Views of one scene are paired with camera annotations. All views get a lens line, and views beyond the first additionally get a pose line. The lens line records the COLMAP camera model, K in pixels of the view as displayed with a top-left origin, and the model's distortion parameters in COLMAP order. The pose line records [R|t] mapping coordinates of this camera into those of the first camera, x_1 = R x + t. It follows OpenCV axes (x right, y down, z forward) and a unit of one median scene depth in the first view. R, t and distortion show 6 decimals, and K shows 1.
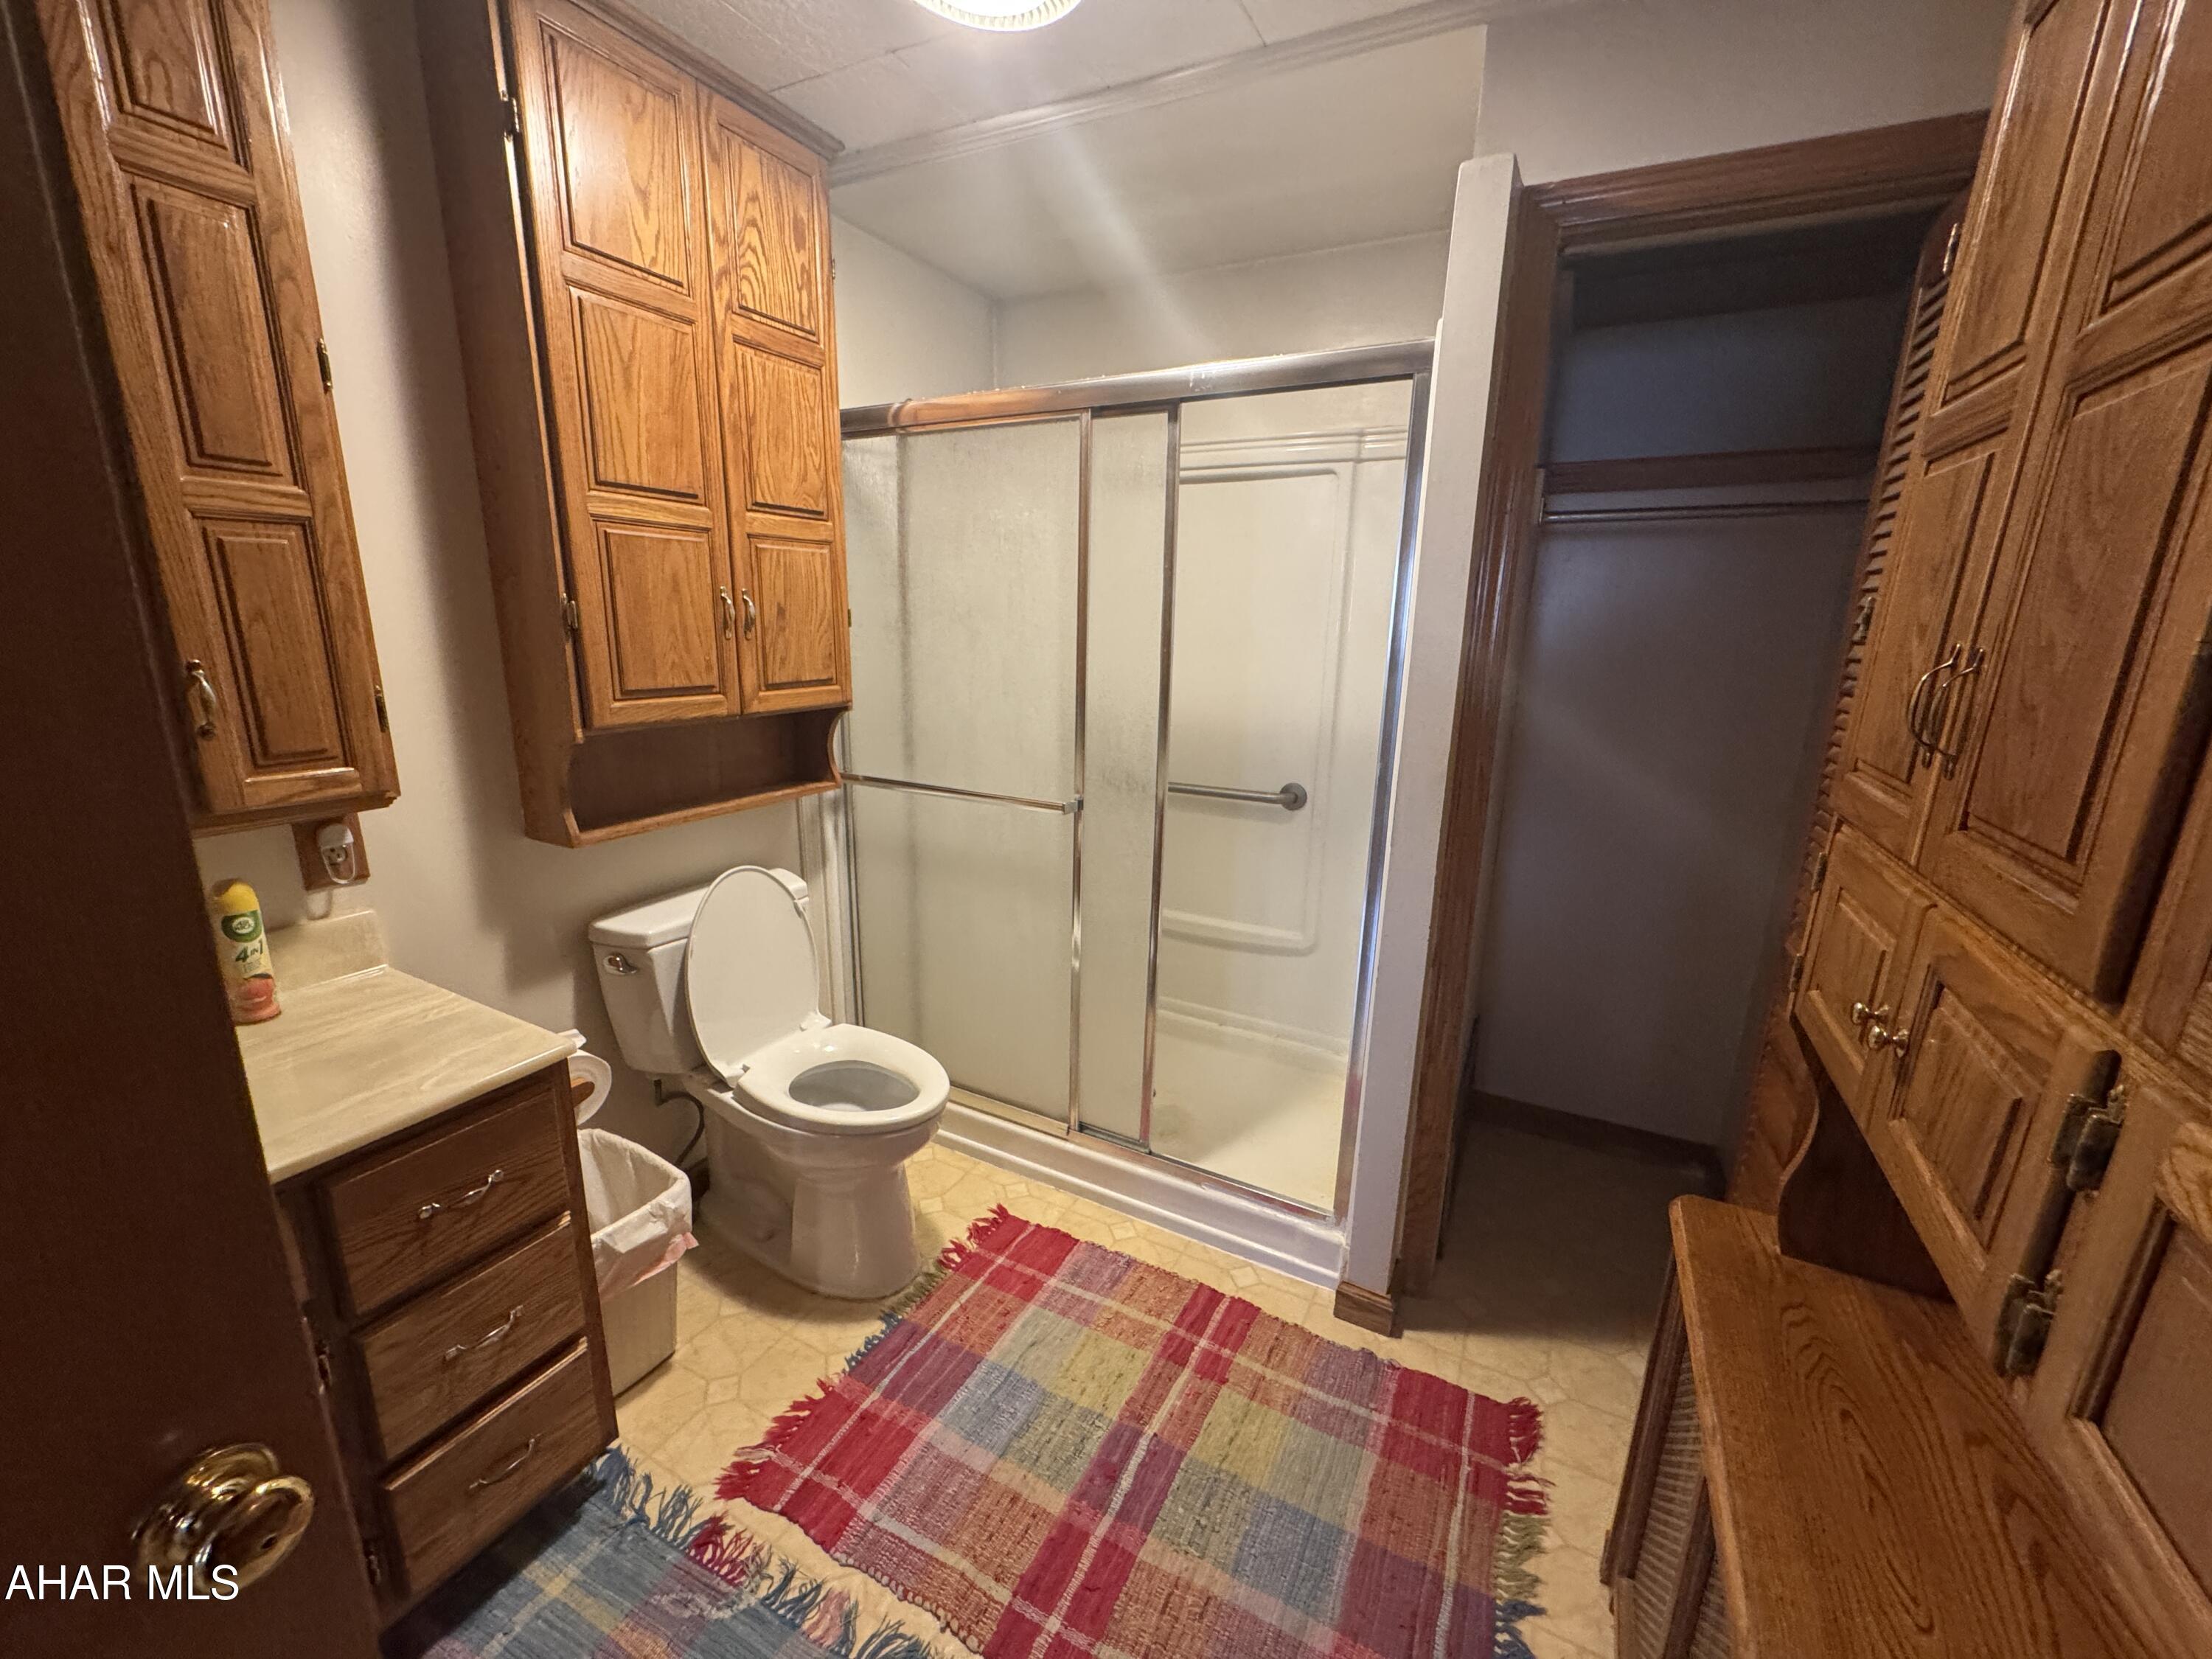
lens RADIAL K [[875.5, 0, 1103.1], [0, 875.5, 823.7], [0, 0, 1]] dist [-0.000698, -0.000050]
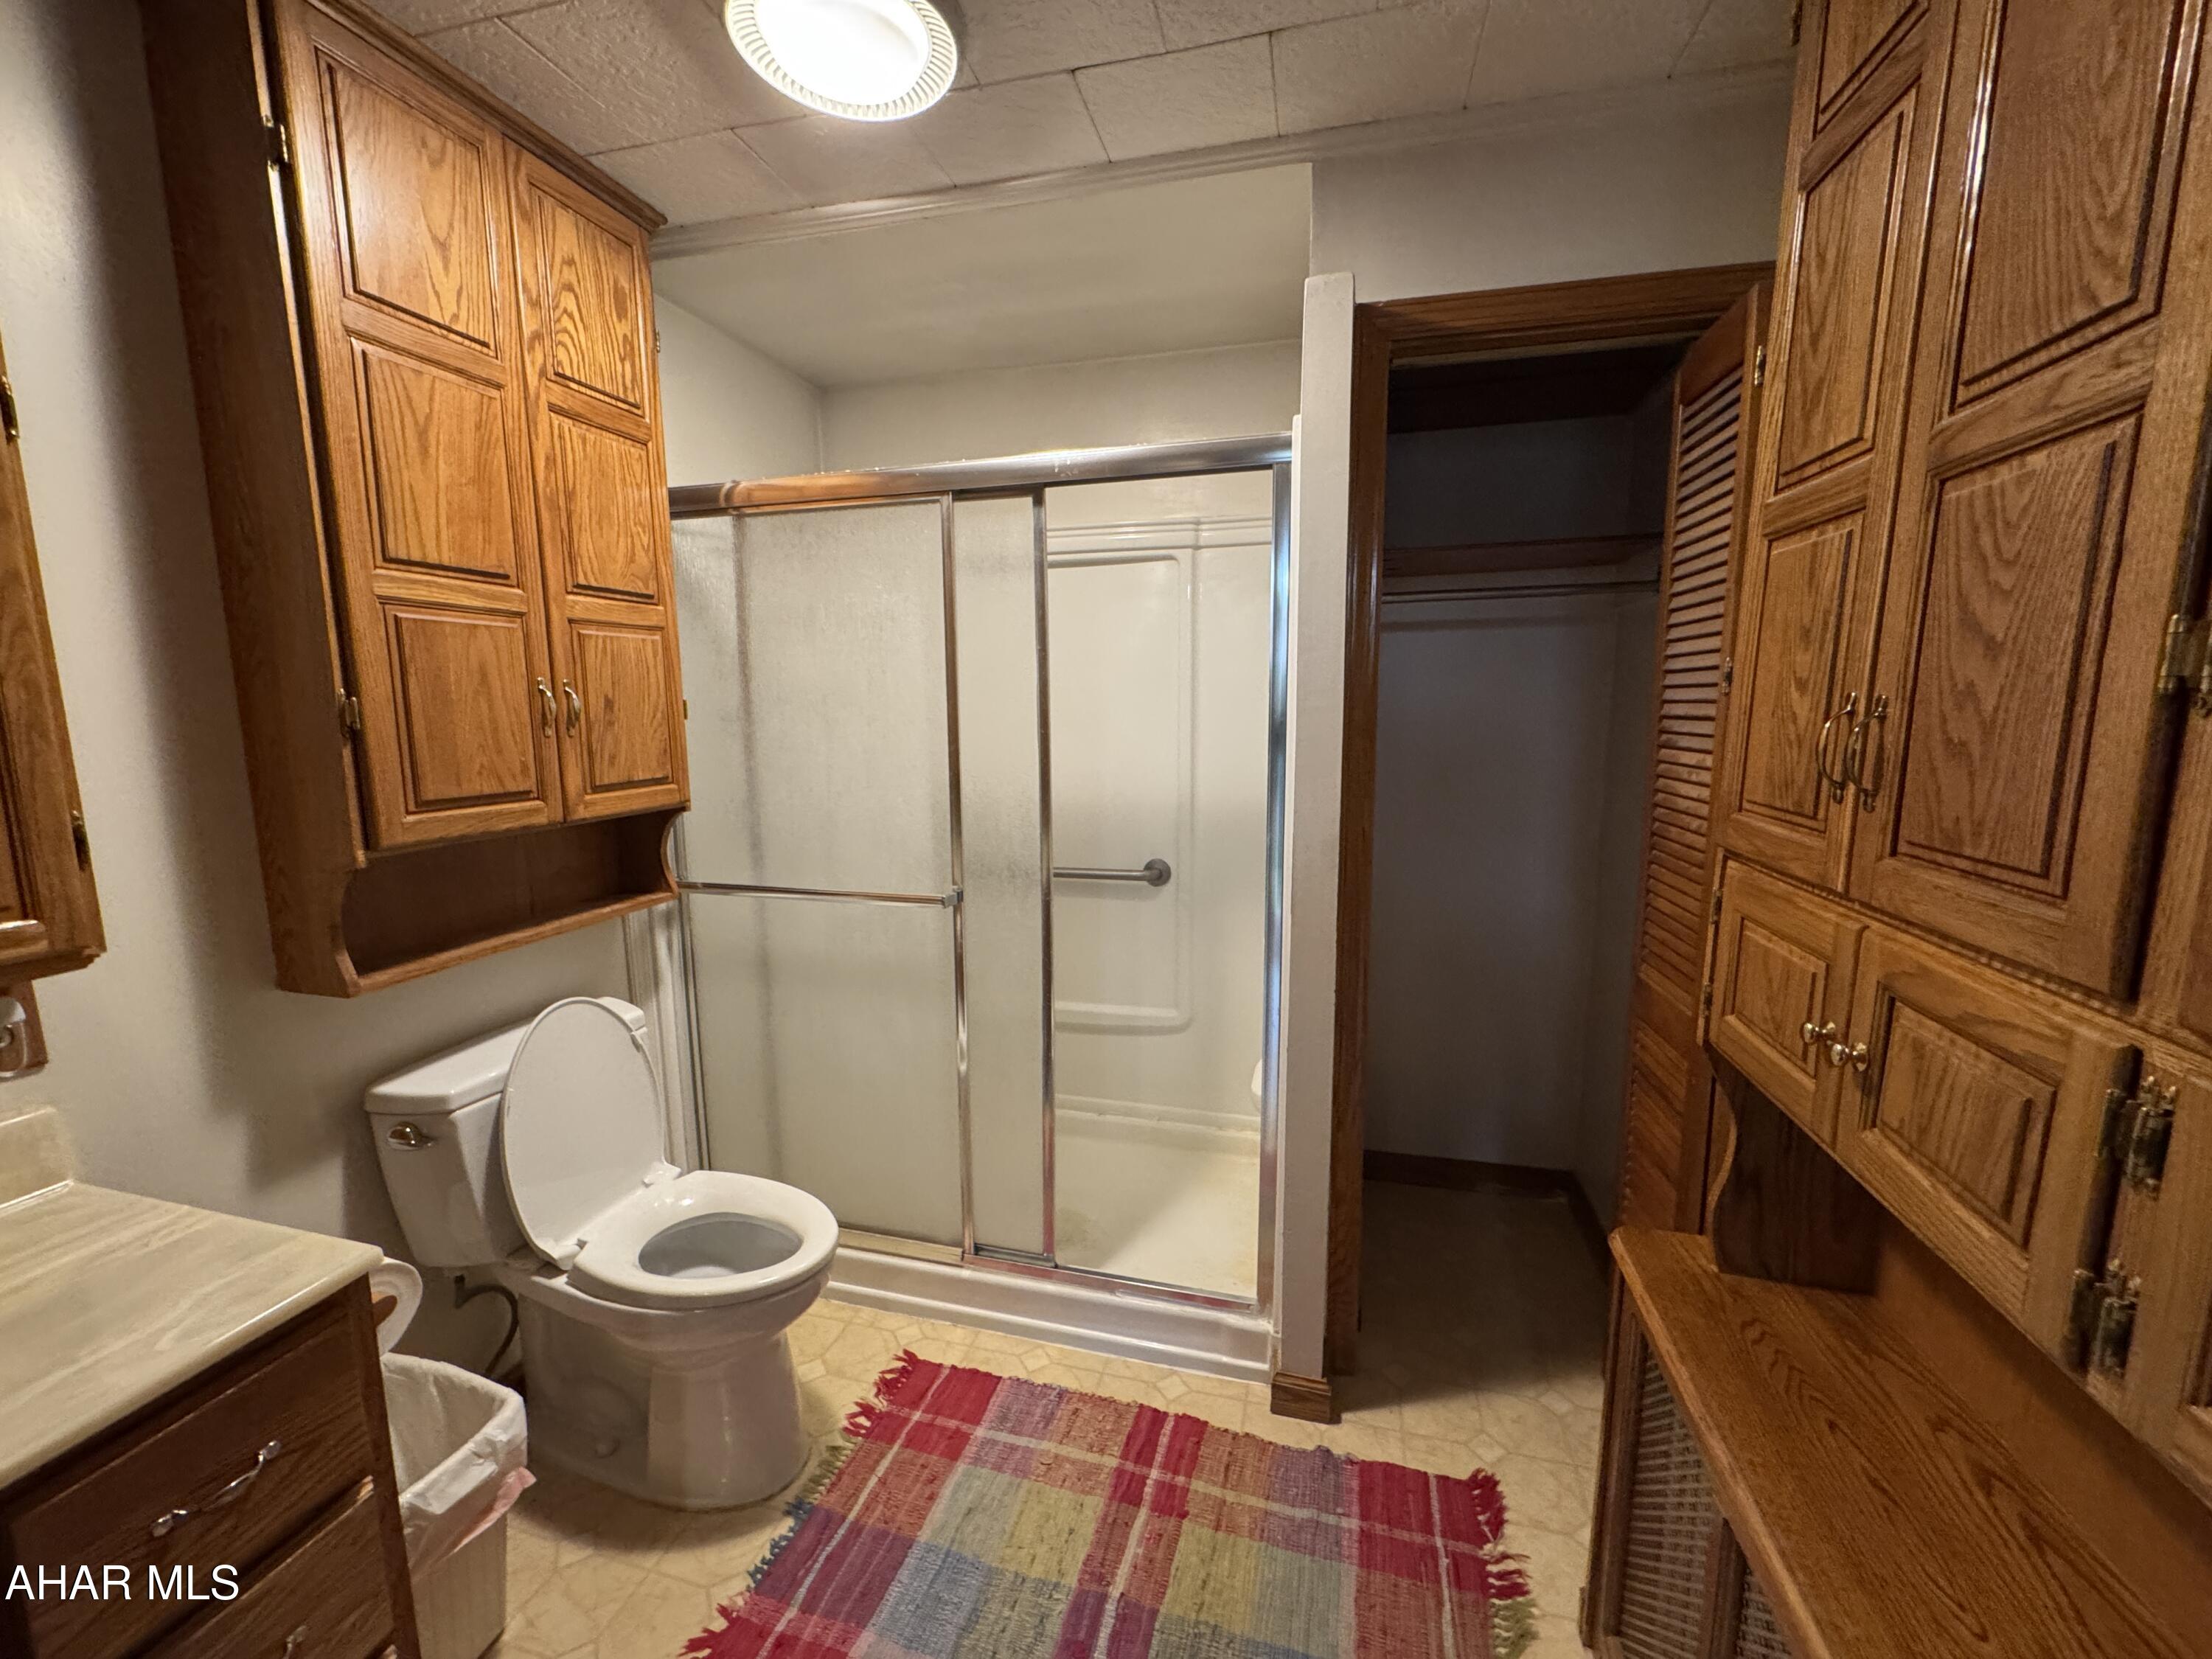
lens RADIAL K [[879.3, 0, 1100.0], [0, 879.3, 826.4], [0, 0, 1]] dist [-0.002459, 0.000701]
pose [[0.974860, -0.059076, 0.214846, -0.093193], [0.078674, 0.993369, -0.083836, -0.006639], [-0.208469, 0.098631, 0.973043, 0.048962]]
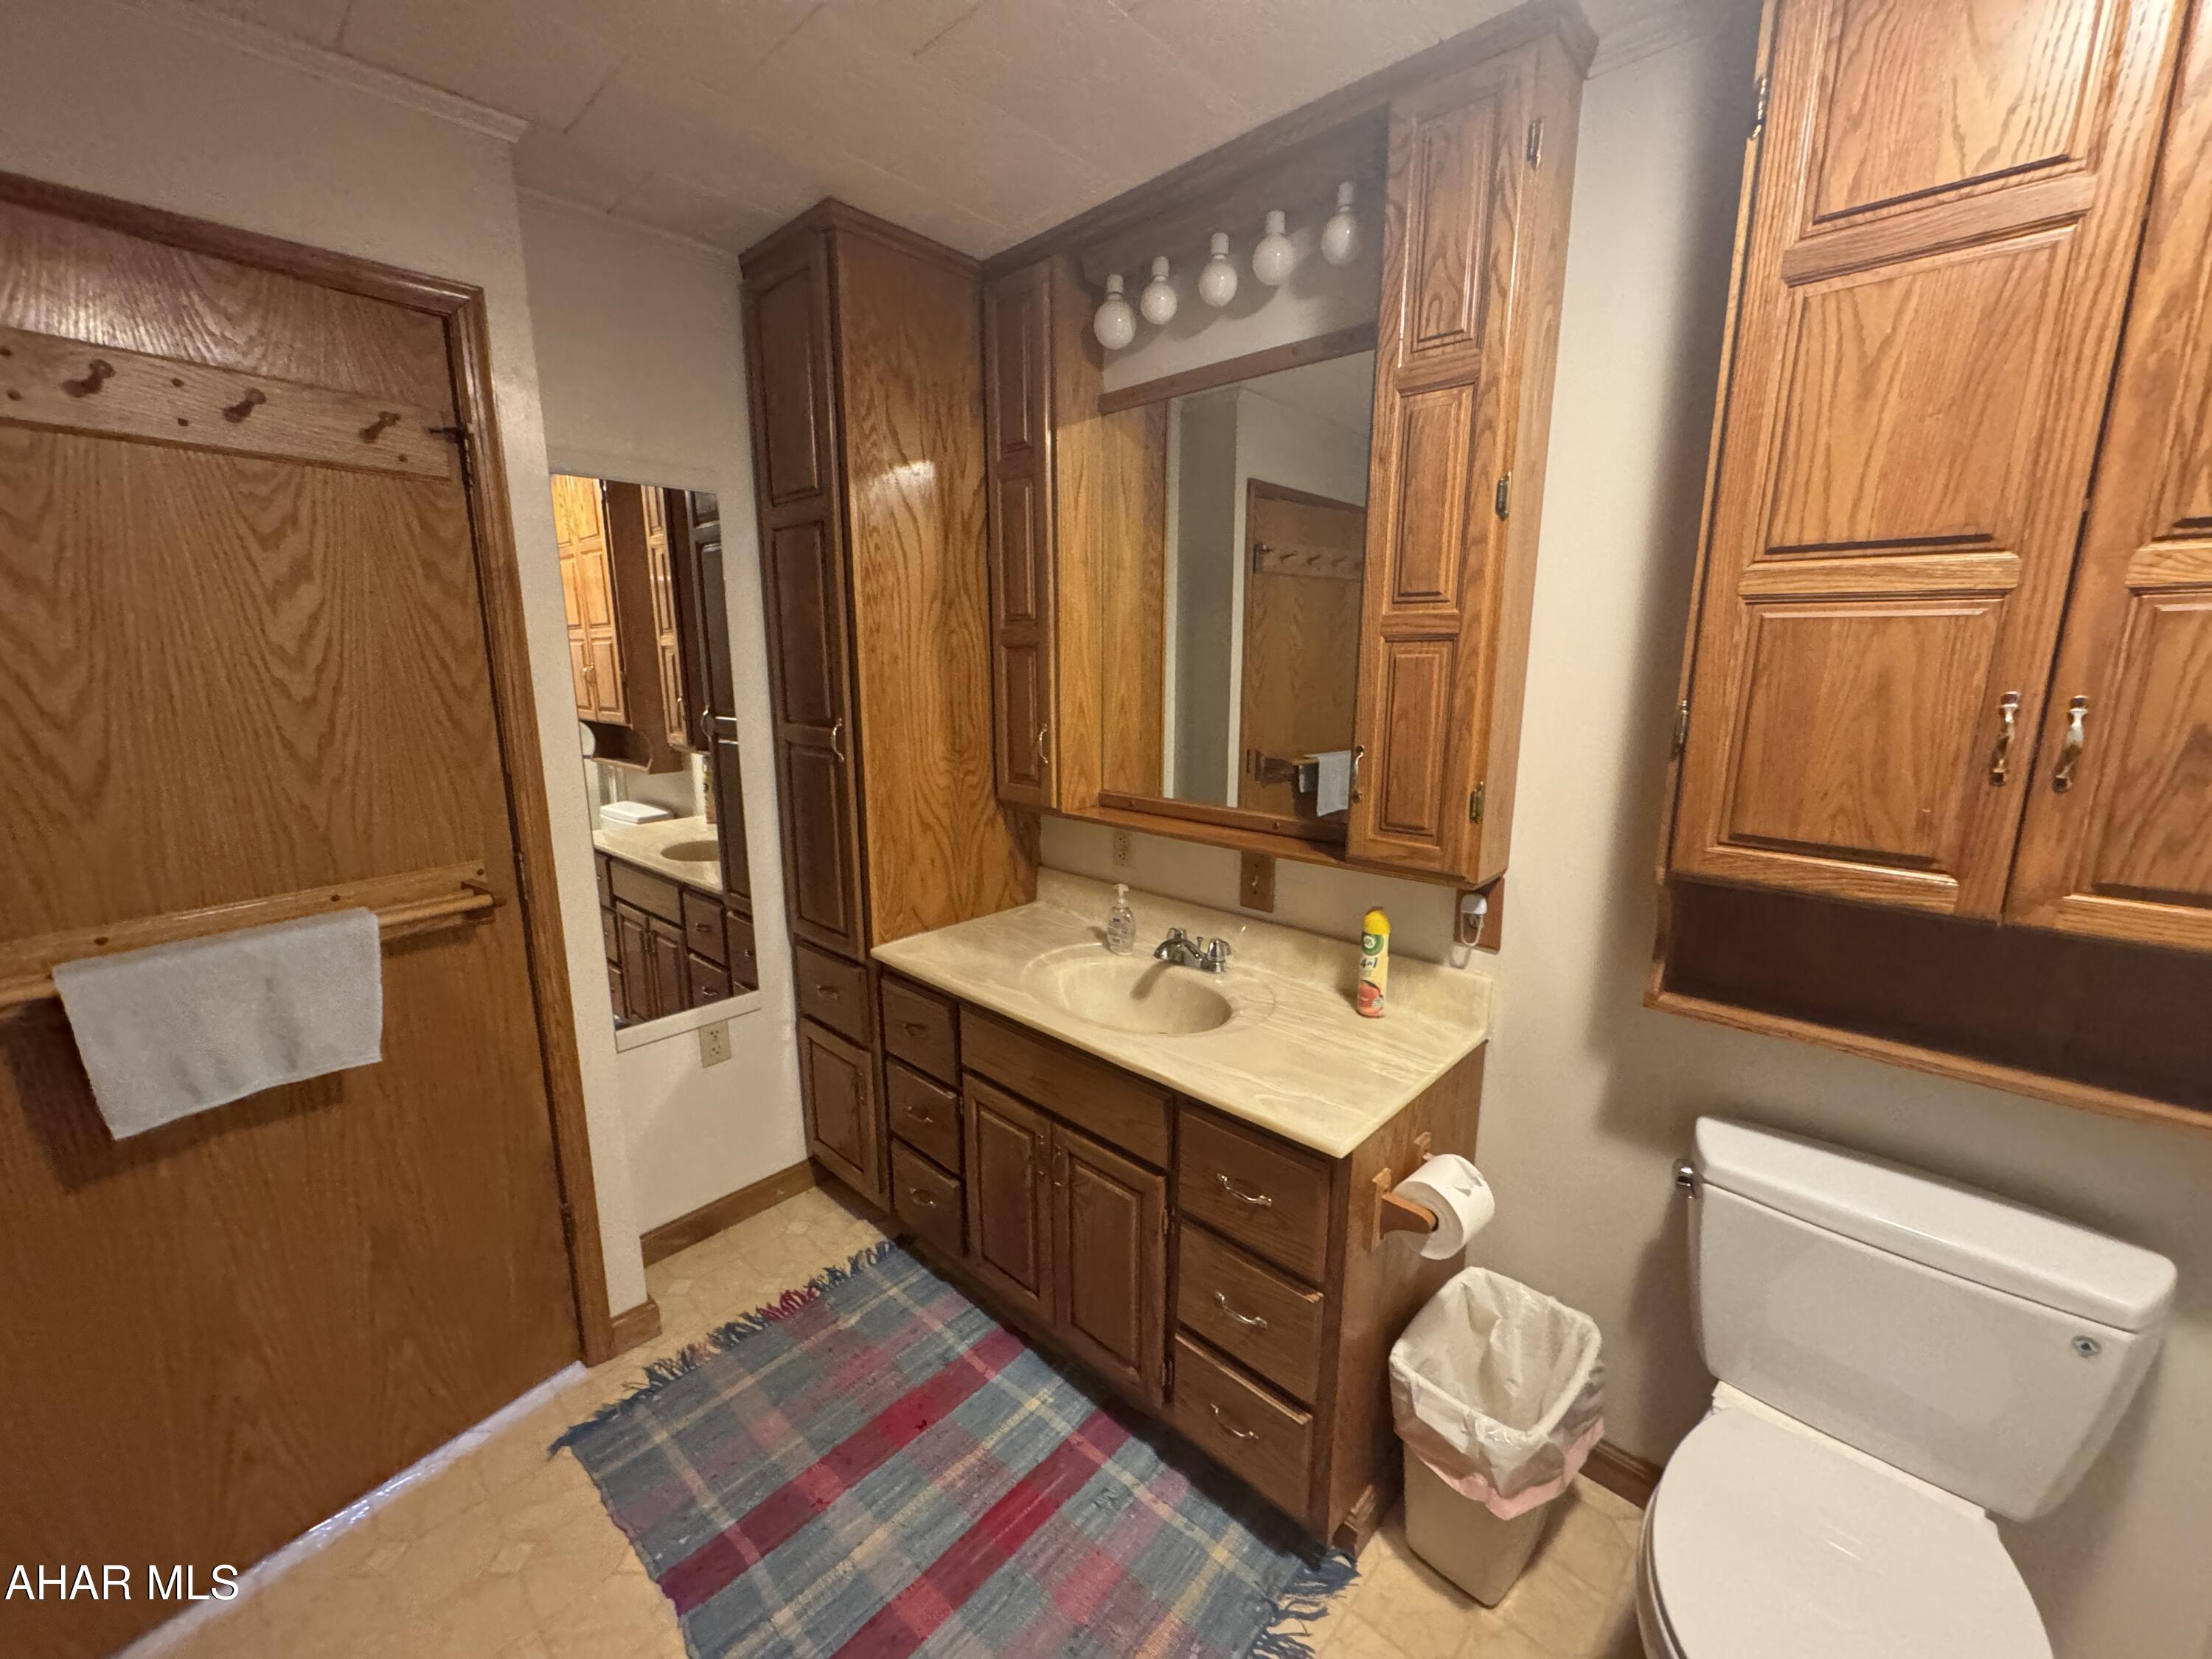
lens RADIAL K [[879.3, 0, 1100.0], [0, 879.3, 826.4], [0, 0, 1]] dist [-0.002459, 0.000701]
pose [[-0.263869, 0.169488, -0.949551, 0.268614], [-0.229129, 0.945248, 0.232392, -0.200410], [0.936949, 0.278890, -0.210587, 0.645133]]
